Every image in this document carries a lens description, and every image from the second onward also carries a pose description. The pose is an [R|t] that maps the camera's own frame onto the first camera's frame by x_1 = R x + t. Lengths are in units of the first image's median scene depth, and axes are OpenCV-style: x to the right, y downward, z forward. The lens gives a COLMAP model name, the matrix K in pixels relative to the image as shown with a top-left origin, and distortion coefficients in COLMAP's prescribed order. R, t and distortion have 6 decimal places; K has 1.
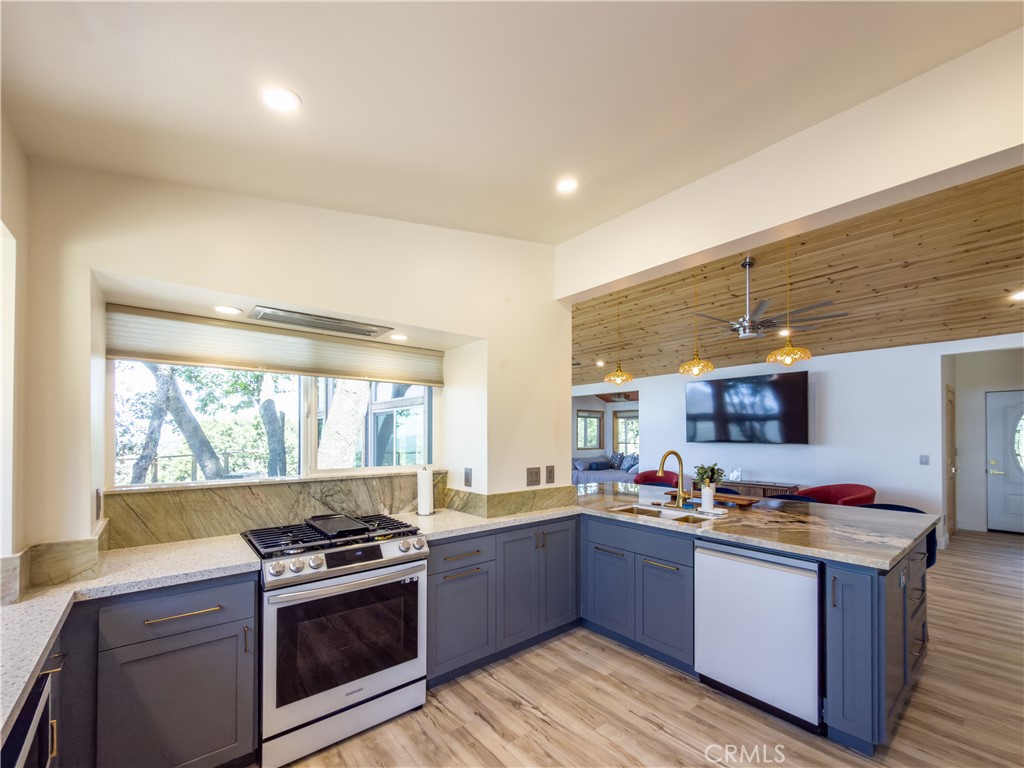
lens RADIAL K [[422.5, 0, 518.7], [0, 422.5, 436.2], [0, 0, 1]] dist [0.000773, -0.000023]
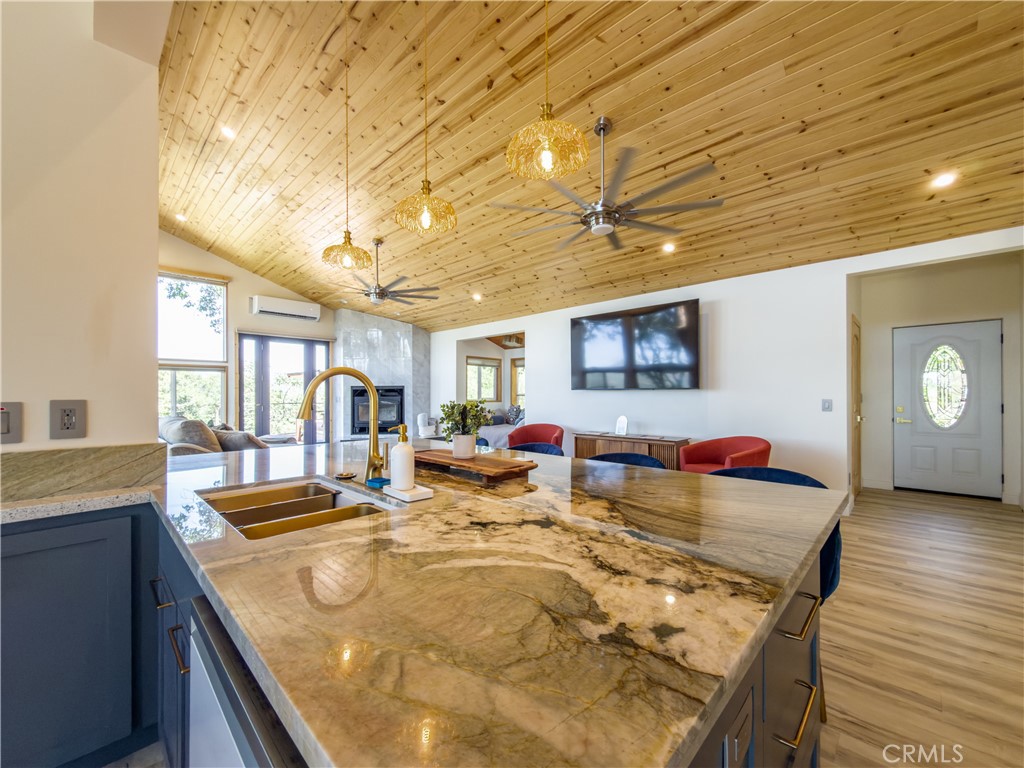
lens RADIAL K [[422.5, 0, 511.8], [0, 422.5, 397.4], [0, 0, 1]] dist [0.000773, -0.000023]
pose [[0.992997, -0.001571, 0.118131, 0.257915], [0.000907, 0.999984, 0.005669, 0.034268], [-0.118137, -0.005522, 0.992982, 0.261389]]
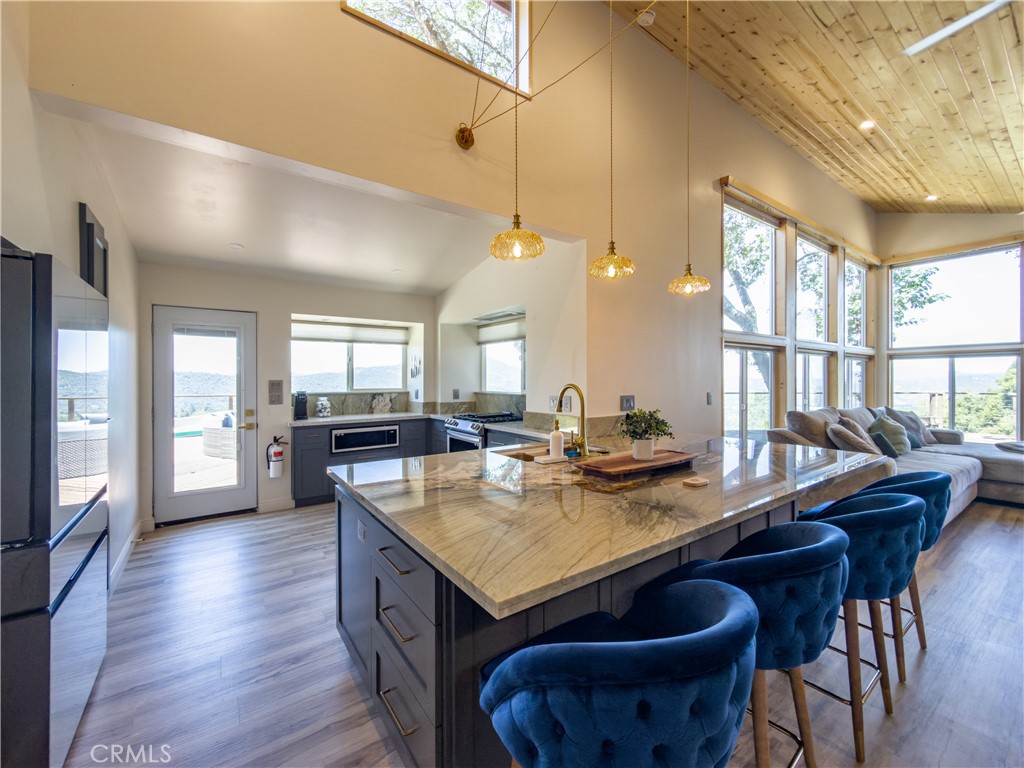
lens RADIAL K [[422.5, 0, 513.2], [0, 422.5, 378.8], [0, 0, 1]] dist [0.000773, -0.000023]
pose [[-0.062653, 0.002433, -0.998032, 0.708355], [-0.000243, 0.999997, 0.002453, 0.012256], [0.998035, 0.000396, -0.062653, 0.538576]]
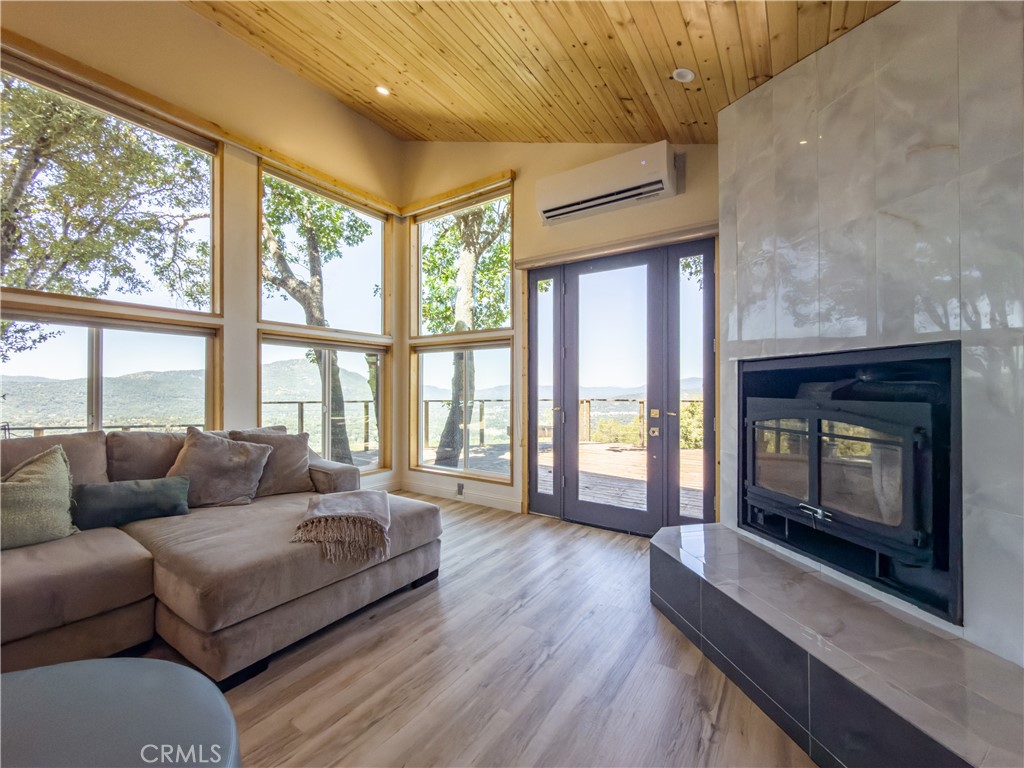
lens RADIAL K [[422.5, 0, 518.8], [0, 422.5, 386.8], [0, 0, 1]] dist [0.000773, -0.000023]
pose [[0.293172, 0.001270, -0.956059, 0.214615], [-0.003570, 0.999994, 0.000234, 0.028774], [0.956053, 0.003345, 0.293174, 1.683106]]
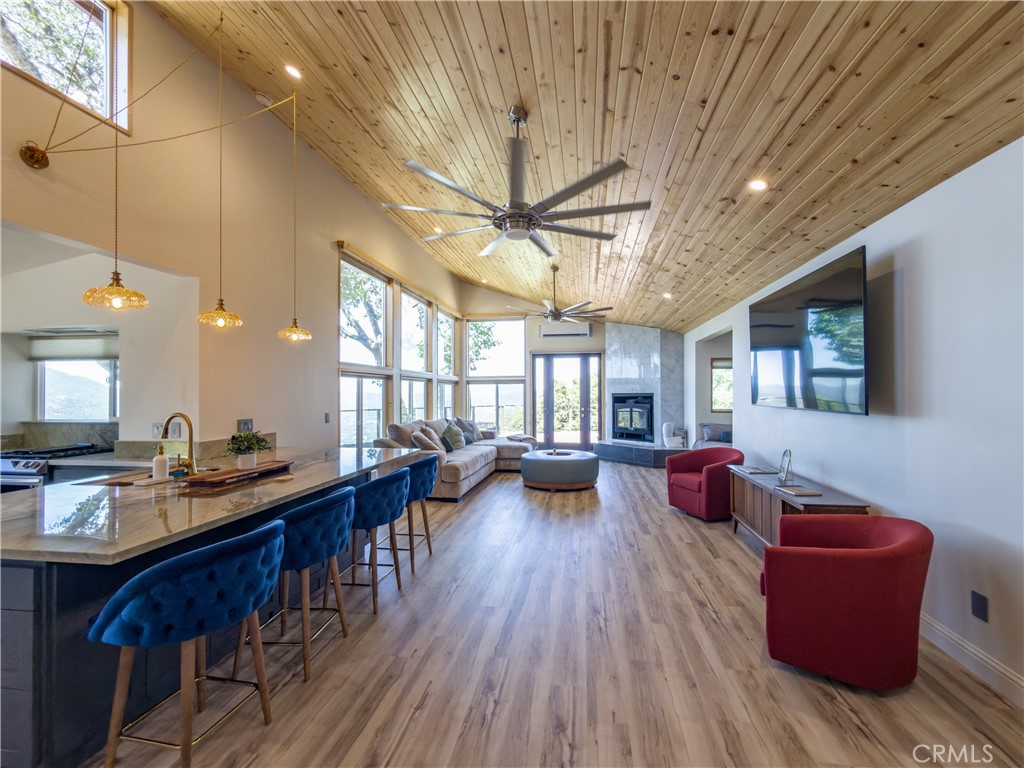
lens RADIAL K [[422.5, 0, 533.0], [0, 422.5, 388.1], [0, 0, 1]] dist [0.000773, -0.000023]
pose [[0.685891, -0.010186, -0.727633, 0.934791], [0.002076, 0.999925, -0.012040, -0.005233], [0.727701, 0.006747, 0.685861, 0.532921]]
